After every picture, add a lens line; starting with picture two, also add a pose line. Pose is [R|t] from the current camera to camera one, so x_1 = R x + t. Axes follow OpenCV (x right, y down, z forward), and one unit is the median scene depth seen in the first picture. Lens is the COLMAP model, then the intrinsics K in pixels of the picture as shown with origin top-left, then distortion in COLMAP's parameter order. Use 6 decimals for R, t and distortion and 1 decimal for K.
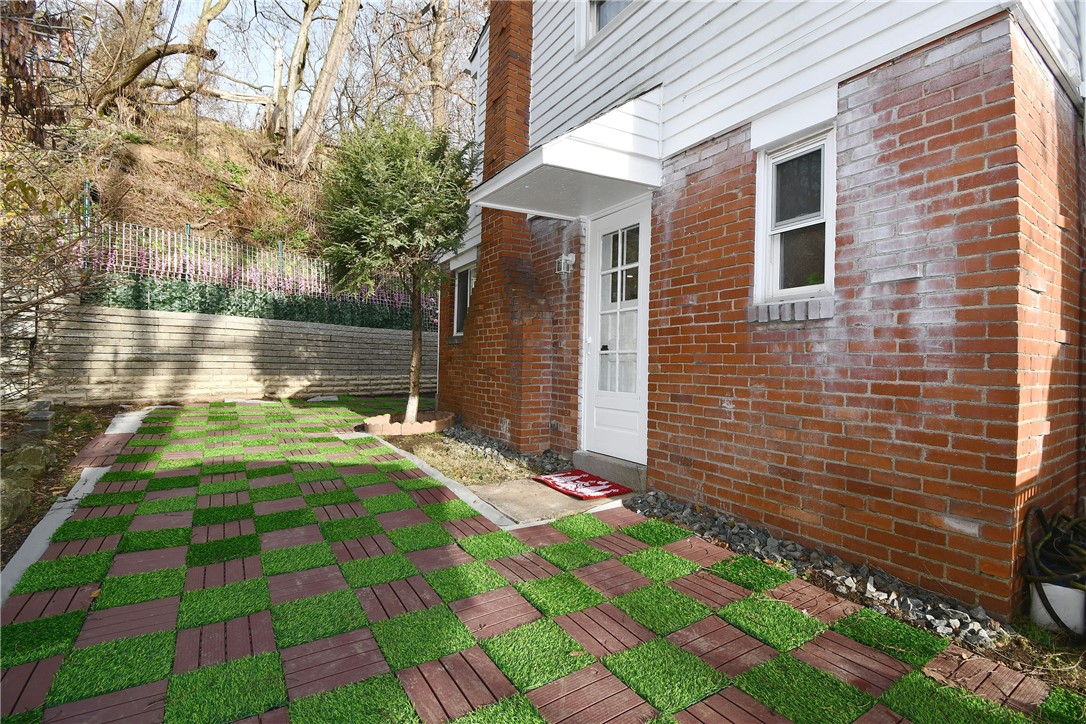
lens RADIAL K [[474.7, 0, 543.0], [0, 474.7, 362.0], [0, 0, 1]] dist [0.017916, -0.023673]
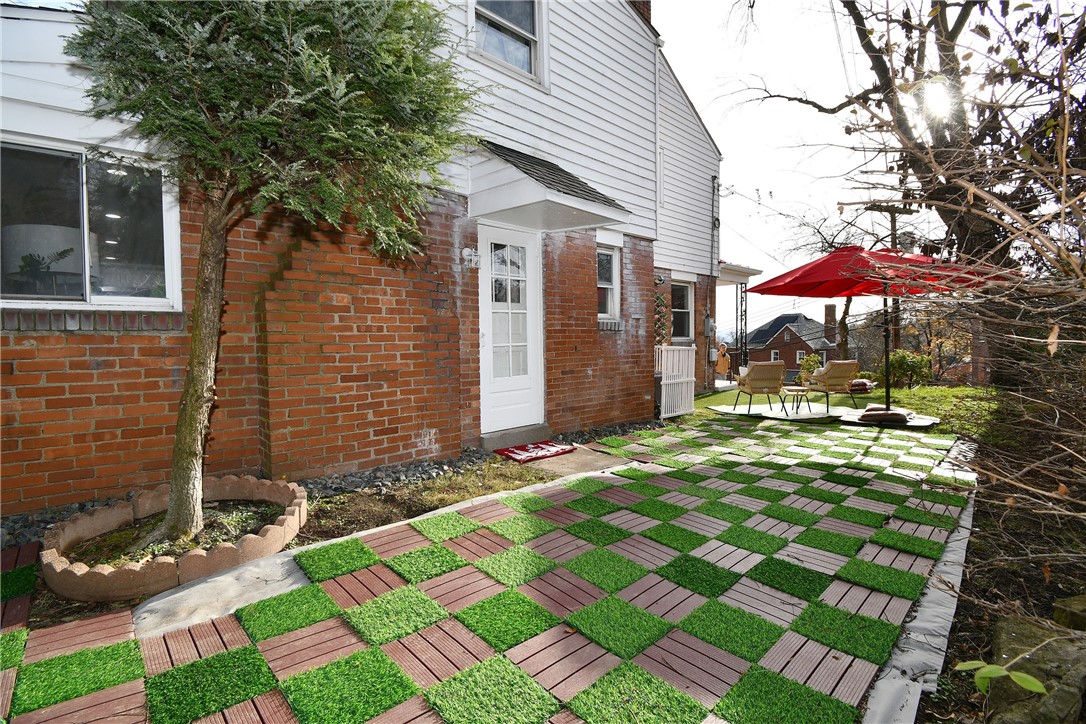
lens RADIAL K [[474.7, 0, 543.0], [0, 474.7, 362.0], [0, 0, 1]] dist [0.017916, -0.023673]
pose [[-0.165540, -0.071757, 0.983589, -1.029447], [0.003643, 0.997298, 0.073371, -0.063467], [-0.986196, 0.015729, -0.164832, 1.061822]]
